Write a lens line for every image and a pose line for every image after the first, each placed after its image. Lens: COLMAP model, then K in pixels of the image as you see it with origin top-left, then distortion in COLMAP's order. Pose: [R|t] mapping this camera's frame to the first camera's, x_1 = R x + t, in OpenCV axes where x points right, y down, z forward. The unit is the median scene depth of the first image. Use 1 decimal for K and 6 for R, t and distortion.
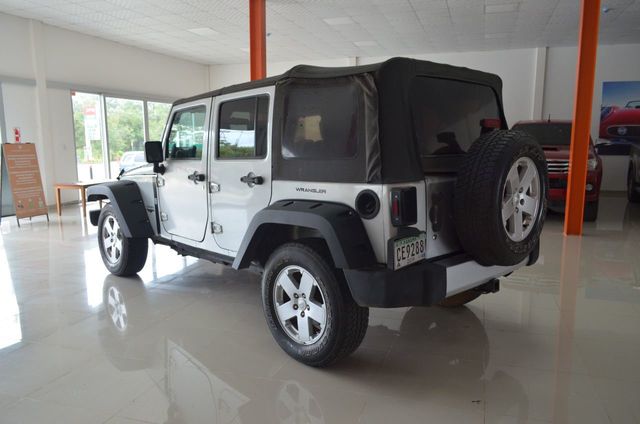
lens RADIAL K [[493.5, 0, 320.0], [0, 493.5, 212.0], [0, 0, 1]] dist [-0.005597, -0.000891]
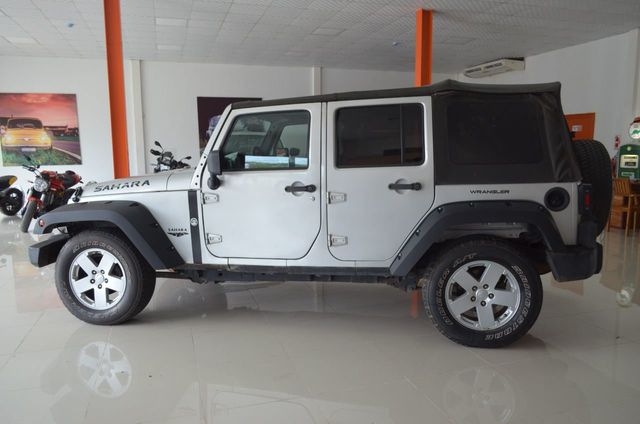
lens RADIAL K [[493.5, 0, 320.0], [0, 493.5, 212.0], [0, 0, 1]] dist [-0.005597, -0.000891]
pose [[0.815827, -0.077509, 0.573079, -0.891899], [0.087325, 0.996125, 0.010411, -0.039298], [-0.571666, 0.041550, 0.819434, 0.271389]]
